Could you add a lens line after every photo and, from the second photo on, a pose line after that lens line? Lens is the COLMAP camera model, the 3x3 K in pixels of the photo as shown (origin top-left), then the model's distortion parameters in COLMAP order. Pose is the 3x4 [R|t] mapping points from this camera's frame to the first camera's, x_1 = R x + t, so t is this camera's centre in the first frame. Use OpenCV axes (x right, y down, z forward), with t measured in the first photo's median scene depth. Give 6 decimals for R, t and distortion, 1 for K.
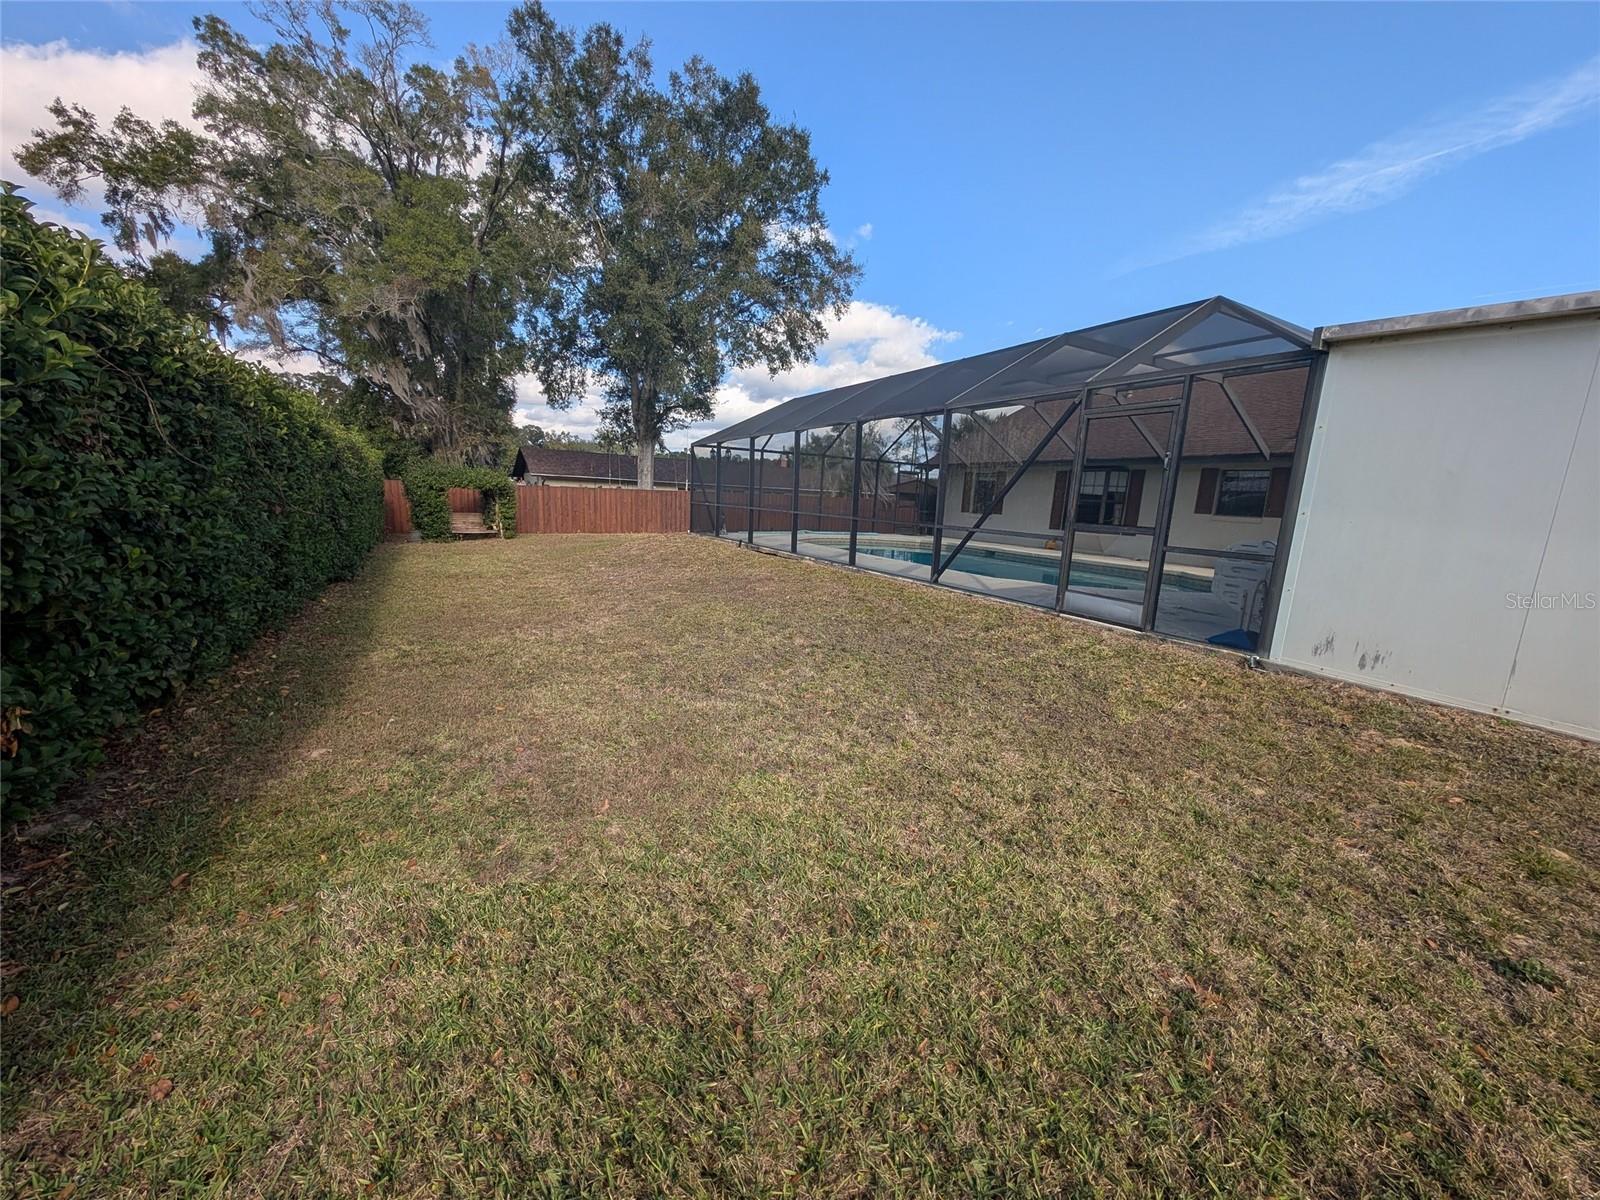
lens RADIAL K [[599.4, 0, 800.6], [0, 599.4, 610.3], [0, 0, 1]] dist [-0.016797, 0.003281]
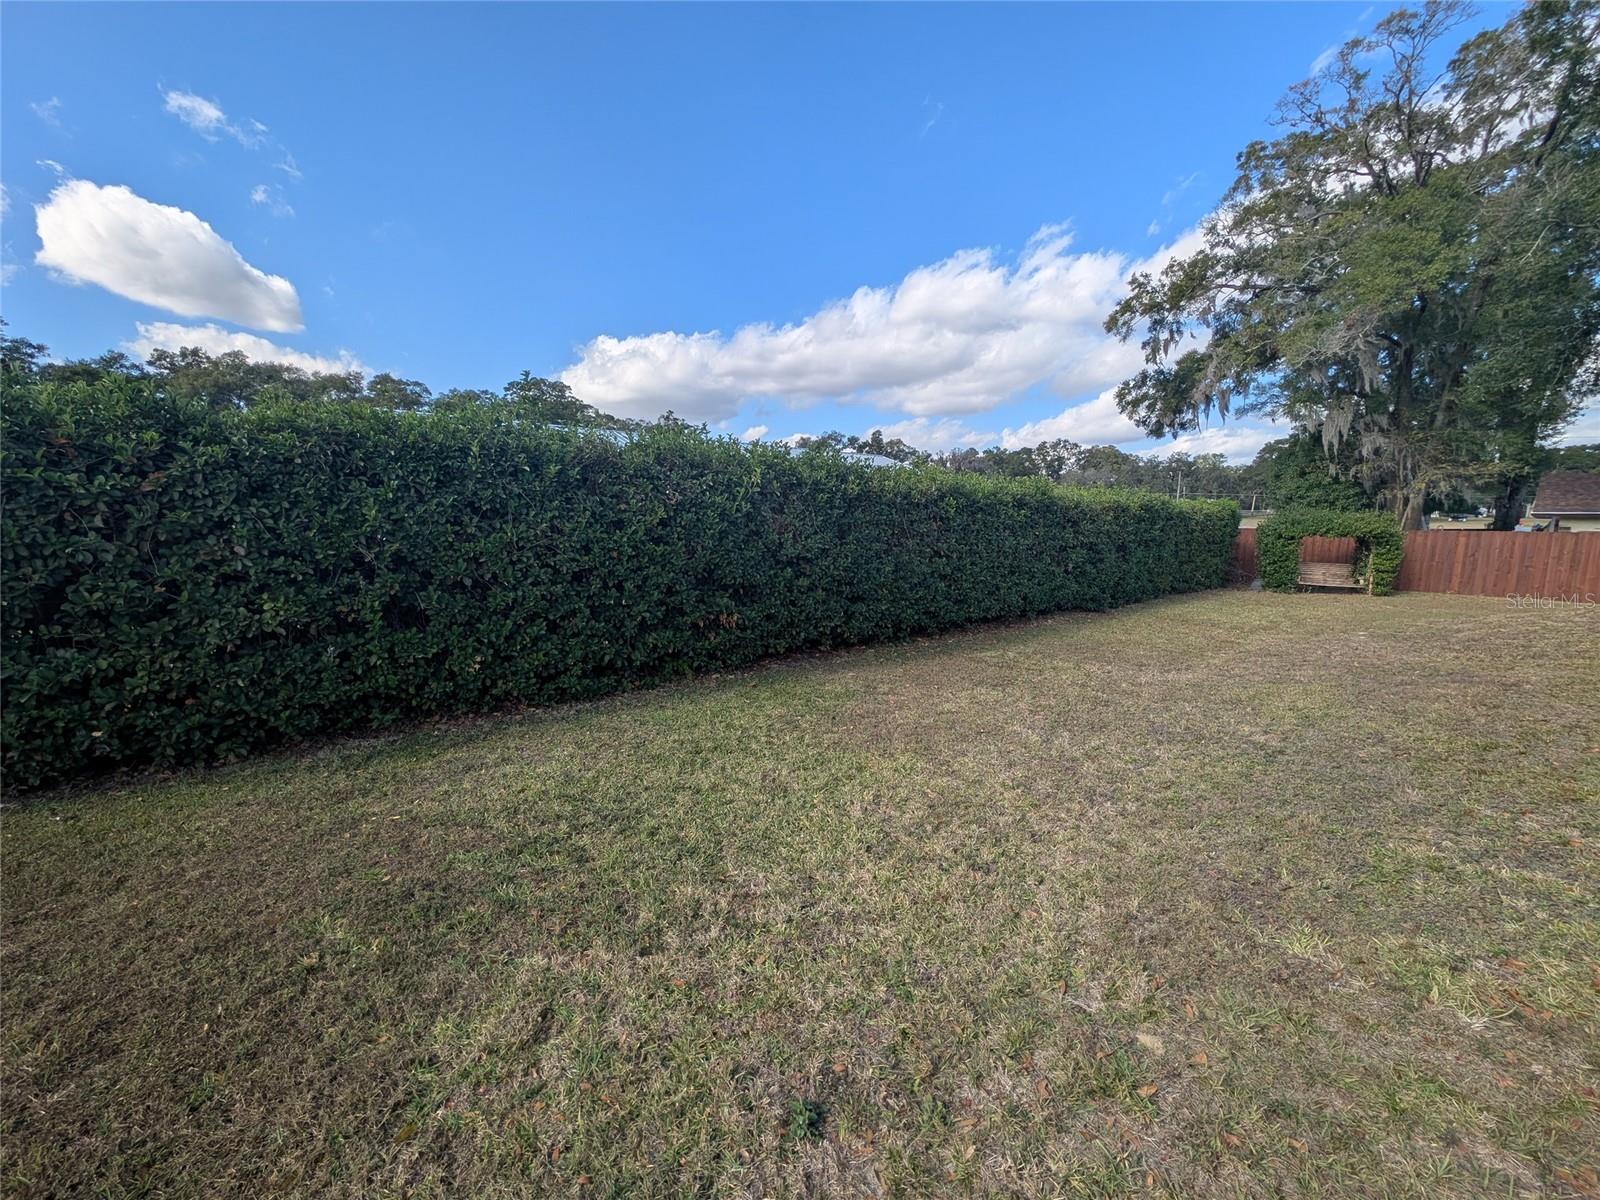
lens RADIAL K [[607.9, 0, 790.6], [0, 607.9, 599.8], [0, 0, 1]] dist [-0.000916, -0.000335]
pose [[0.153354, 0.092673, -0.983816, 0.150667], [-0.184770, 0.980723, 0.063580, -0.012956], [0.970743, 0.172030, 0.167521, 0.051389]]
